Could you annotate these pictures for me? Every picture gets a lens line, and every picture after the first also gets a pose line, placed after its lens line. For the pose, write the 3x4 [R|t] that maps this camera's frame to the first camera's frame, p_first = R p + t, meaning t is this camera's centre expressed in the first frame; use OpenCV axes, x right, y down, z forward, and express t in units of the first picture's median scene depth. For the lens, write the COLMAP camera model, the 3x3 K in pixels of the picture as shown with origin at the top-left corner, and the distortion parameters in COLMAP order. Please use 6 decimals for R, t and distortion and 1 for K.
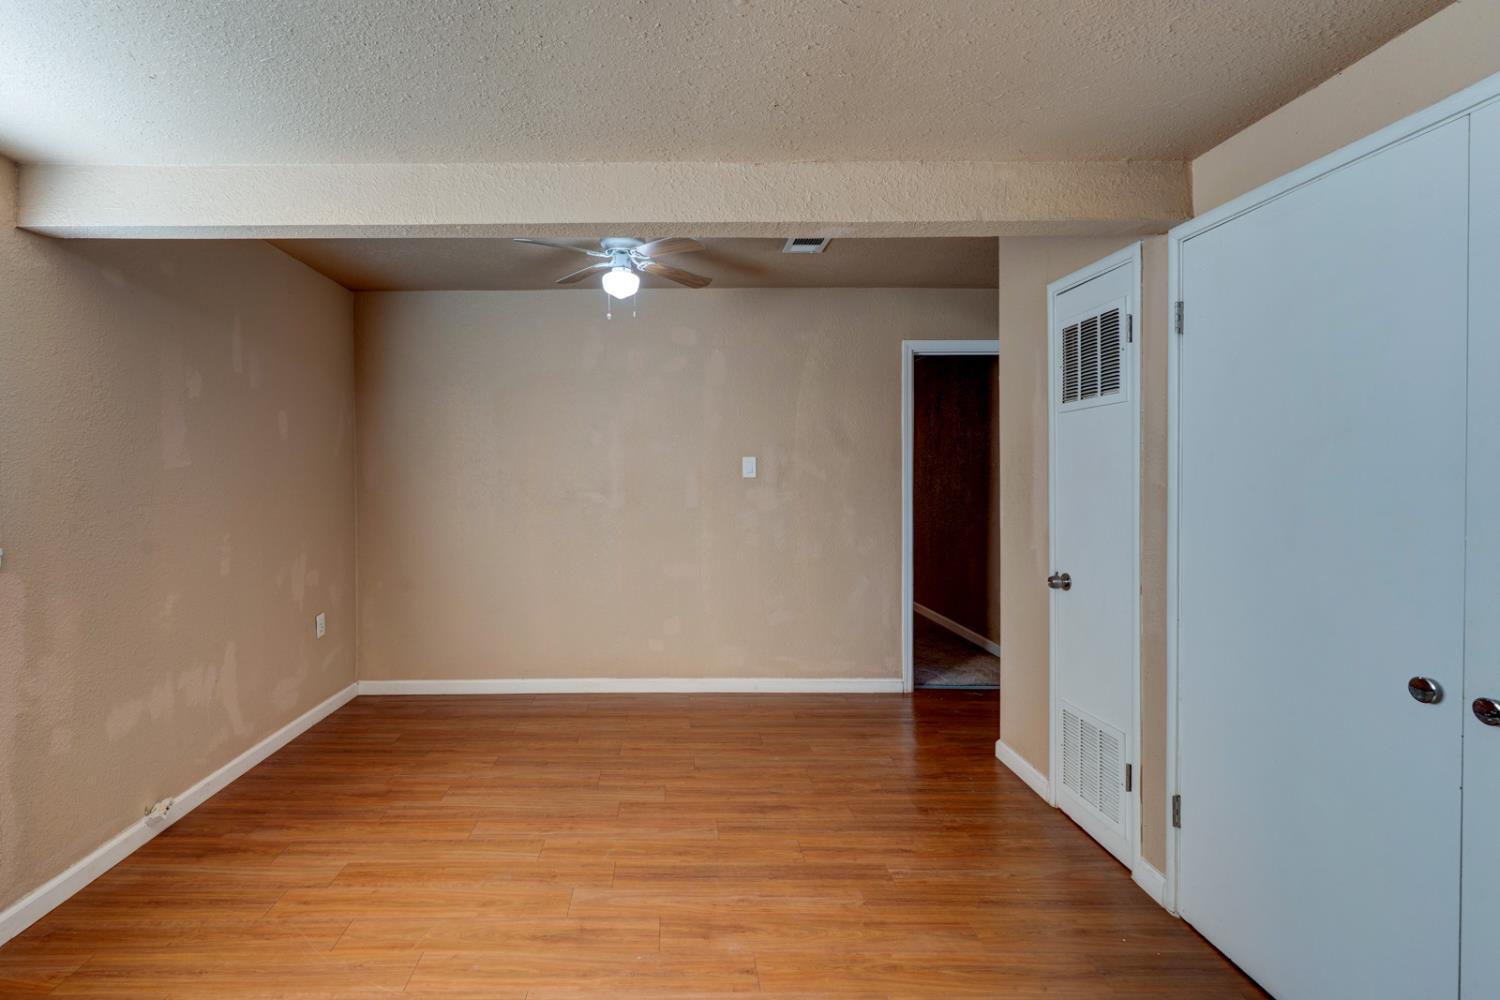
lens RADIAL K [[733.0, 0, 669.6], [0, 733.0, 494.7], [0, 0, 1]] dist [-0.000886, 0.000348]
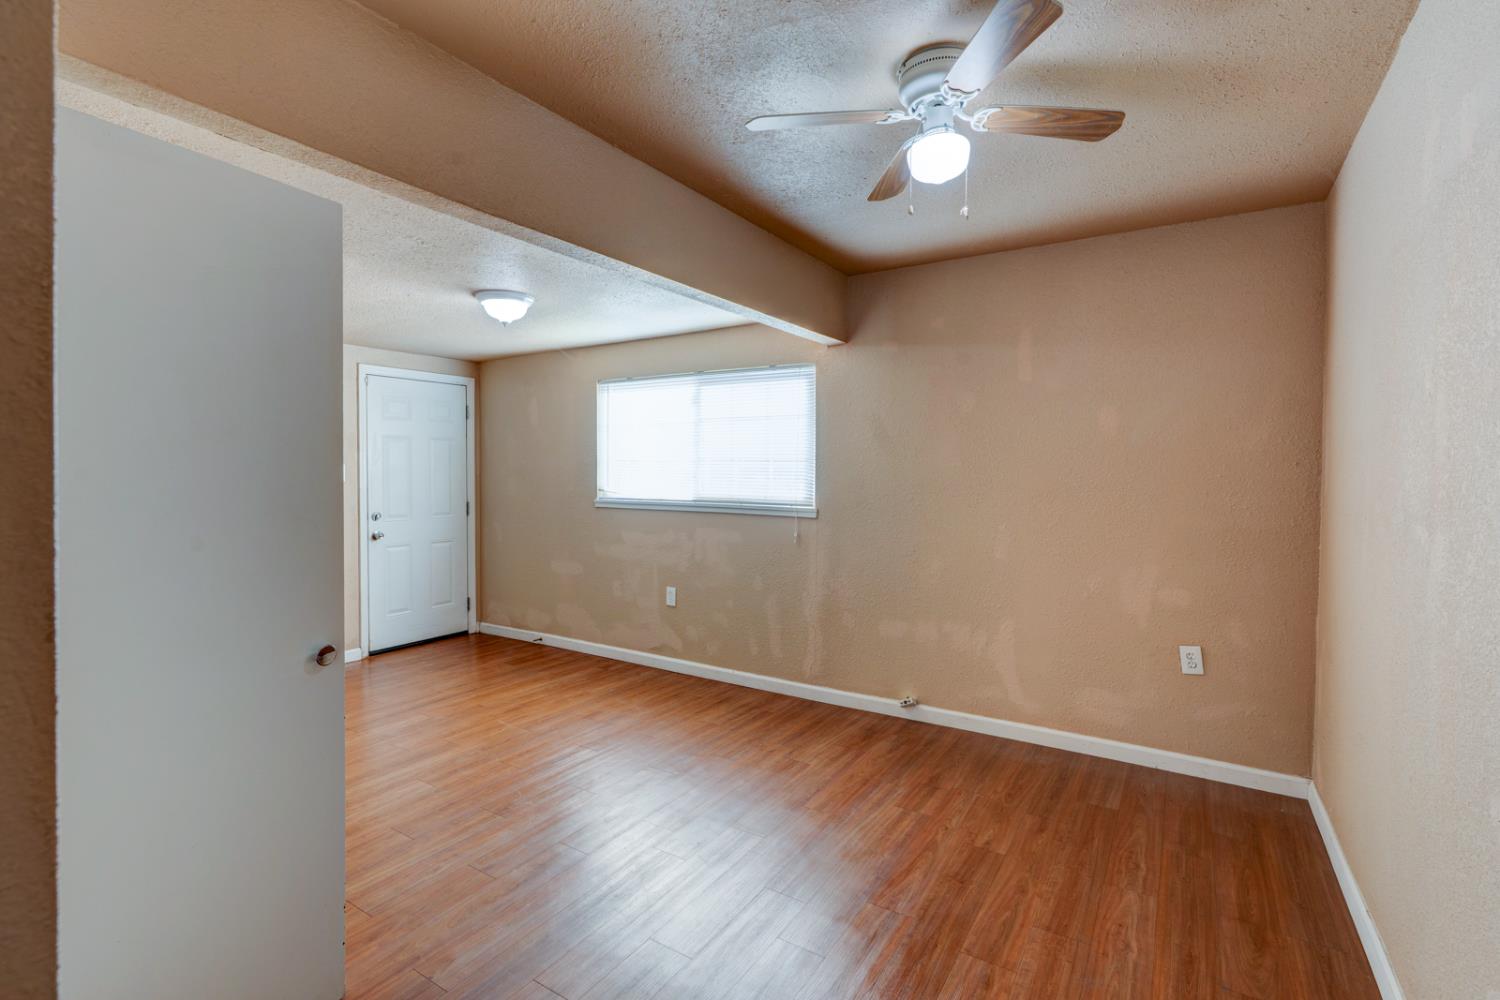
lens RADIAL K [[679.0, 0, 755.0], [0, 679.0, 494.4], [0, 0, 1]] dist [-0.013969, 0.006409]
pose [[-0.537952, 0.033477, -0.842311, 0.646153], [-0.020201, 0.998412, 0.052583, -0.053740], [0.842733, 0.045302, -0.536421, 1.564829]]
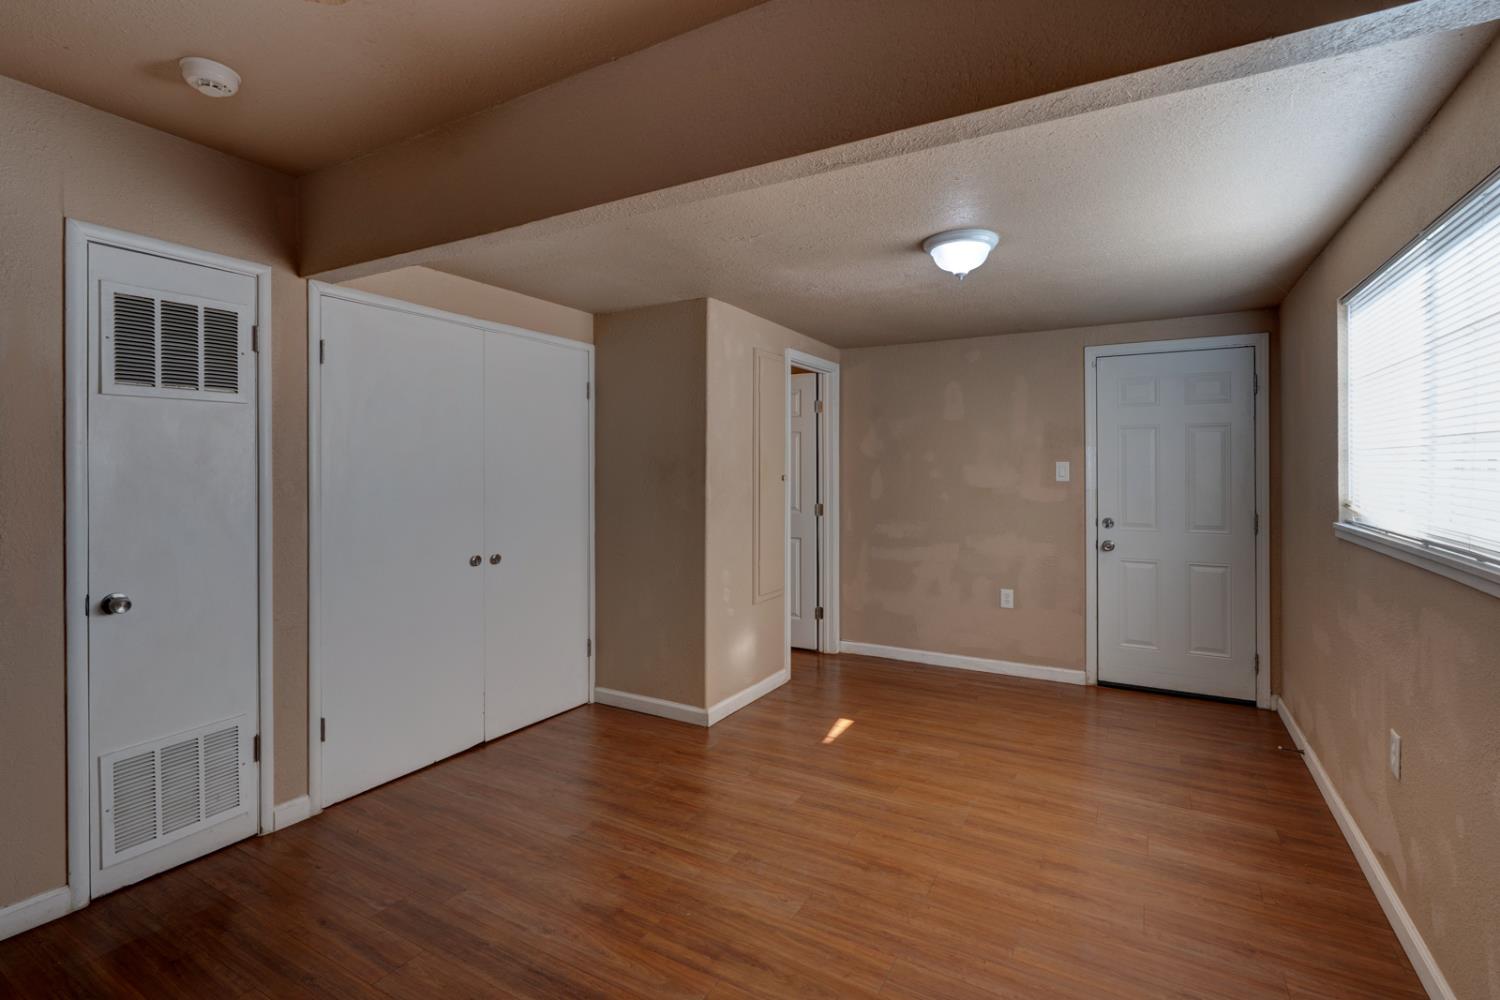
lens RADIAL K [[685.3, 0, 751.6], [0, 685.3, 468.6], [0, 0, 1]] dist [-0.002302, -0.000131]
pose [[-0.874412, 0.002125, 0.485180, -0.500402], [0.013465, 0.999712, 0.019888, -0.041569], [-0.484998, 0.023923, -0.874188, 1.475372]]
